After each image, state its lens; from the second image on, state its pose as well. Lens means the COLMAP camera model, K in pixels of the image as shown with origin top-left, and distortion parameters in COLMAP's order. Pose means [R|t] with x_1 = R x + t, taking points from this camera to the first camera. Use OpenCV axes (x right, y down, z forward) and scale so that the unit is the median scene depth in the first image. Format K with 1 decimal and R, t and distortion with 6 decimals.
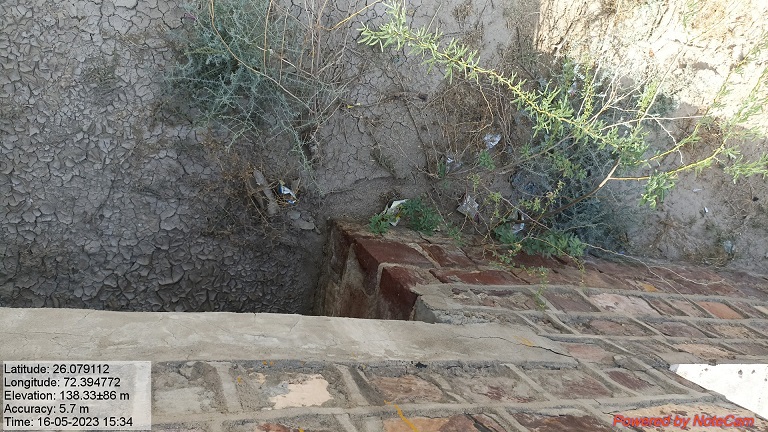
lens RADIAL K [[573.1, 0, 384.0], [0, 573.1, 216.0], [0, 0, 1]] dist [0.057233, -0.068465]
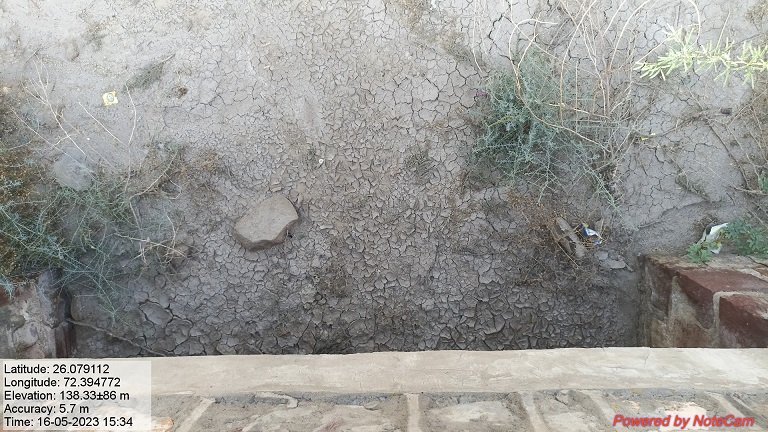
lens RADIAL K [[573.1, 0, 384.0], [0, 573.1, 216.0], [0, 0, 1]] dist [0.057233, -0.068465]
pose [[0.889733, -0.163188, -0.426315, -0.059247], [0.121391, 0.984873, -0.123651, 0.009445], [0.440045, 0.058265, 0.896084, -0.084703]]
